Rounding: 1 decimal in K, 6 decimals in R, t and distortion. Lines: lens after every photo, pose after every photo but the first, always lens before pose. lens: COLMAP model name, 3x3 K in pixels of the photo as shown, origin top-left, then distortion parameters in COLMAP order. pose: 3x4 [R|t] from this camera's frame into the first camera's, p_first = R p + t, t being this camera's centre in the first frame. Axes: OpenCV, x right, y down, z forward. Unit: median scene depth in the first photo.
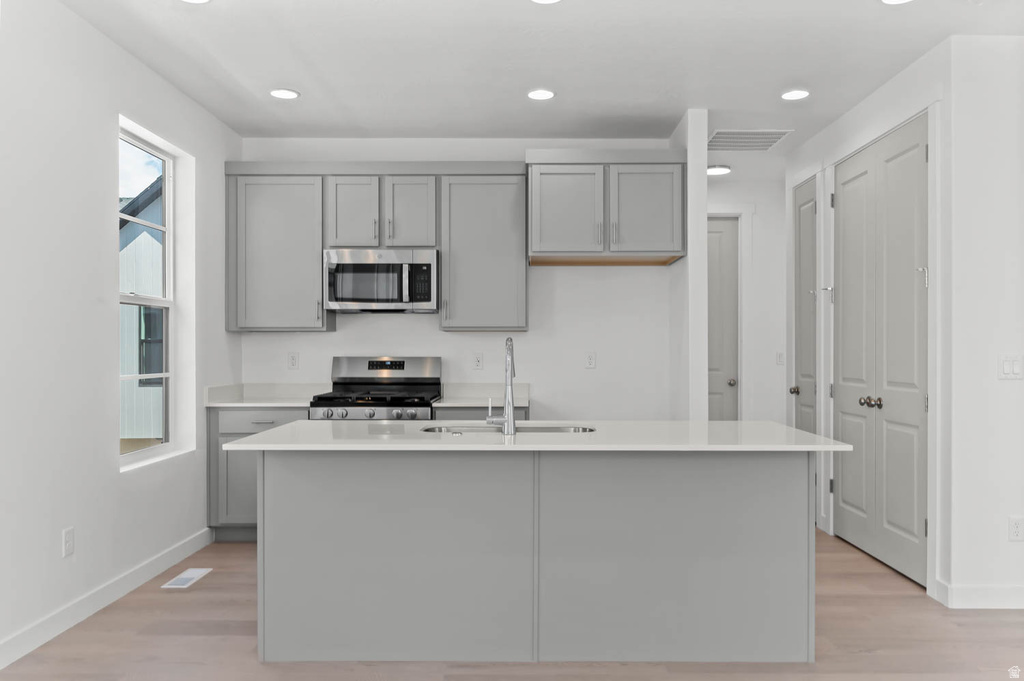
lens RADIAL K [[776.0, 0, 517.6], [0, 776.0, 347.3], [0, 0, 1]] dist [0.006740, -0.012912]
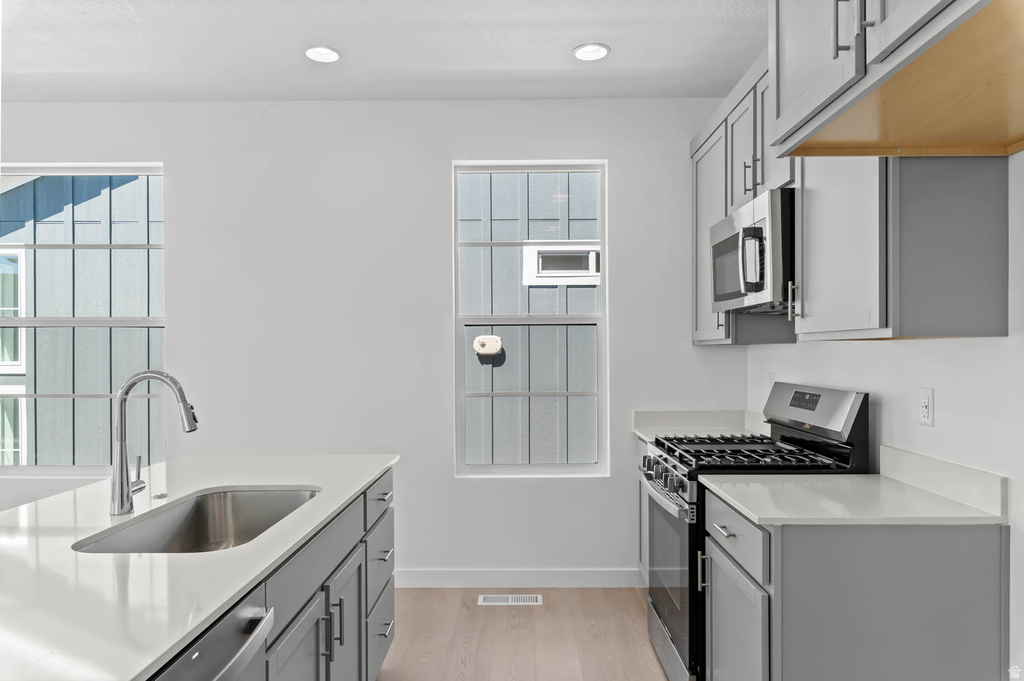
lens RADIAL K [[687.9, 0, 513.4], [0, 687.9, 350.1], [0, 0, 1]] dist [0.001208, 0.000611]
pose [[-0.018468, -0.004762, -0.999818, 0.365814], [0.008481, 0.999952, -0.004920, -0.014387], [0.999793, -0.008570, -0.018427, 0.823915]]
